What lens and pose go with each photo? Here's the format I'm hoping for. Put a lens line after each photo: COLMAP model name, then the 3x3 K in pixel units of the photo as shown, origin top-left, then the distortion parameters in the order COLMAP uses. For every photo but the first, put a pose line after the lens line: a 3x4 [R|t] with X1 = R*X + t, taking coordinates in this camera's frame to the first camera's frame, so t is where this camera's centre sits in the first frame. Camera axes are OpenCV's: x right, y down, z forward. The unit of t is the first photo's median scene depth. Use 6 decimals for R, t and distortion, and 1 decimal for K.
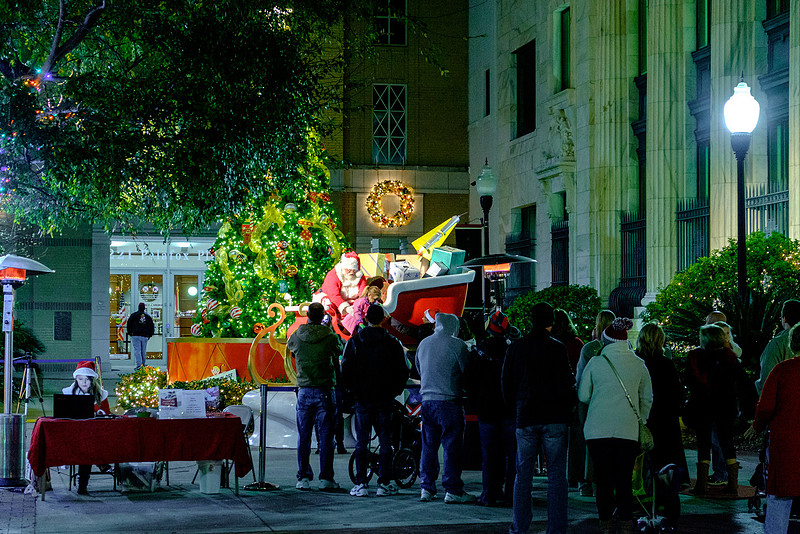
lens RADIAL K [[2001.1, 0, 400.0], [0, 2001.1, 267.0], [0, 0, 1]] dist [0.294173, 0.193450]
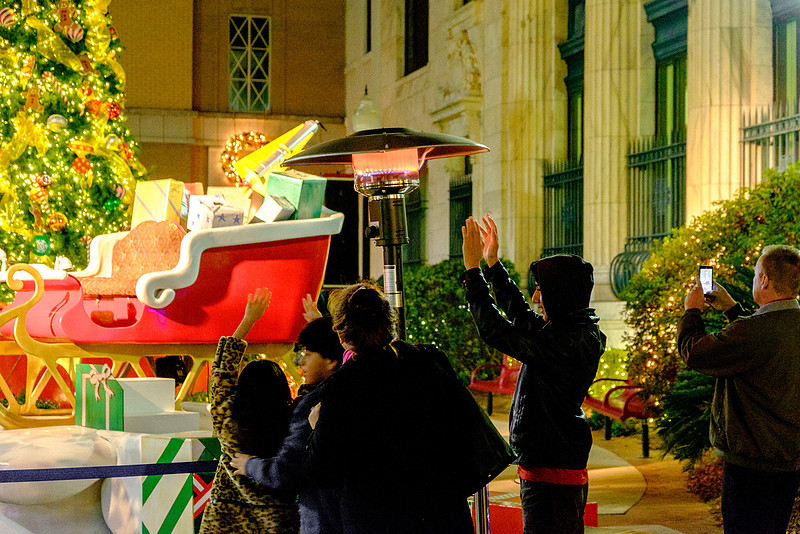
lens RADIAL K [[1751.1, 0, 400.0], [0, 1751.1, 267.0], [0, 0, 1]] dist [0.023982, 0.001565]
pose [[0.998018, 0.010757, 0.062004, 0.018823], [-0.011089, 0.999926, 0.005010, 0.011634], [-0.061945, -0.005687, 0.998063, 0.411343]]
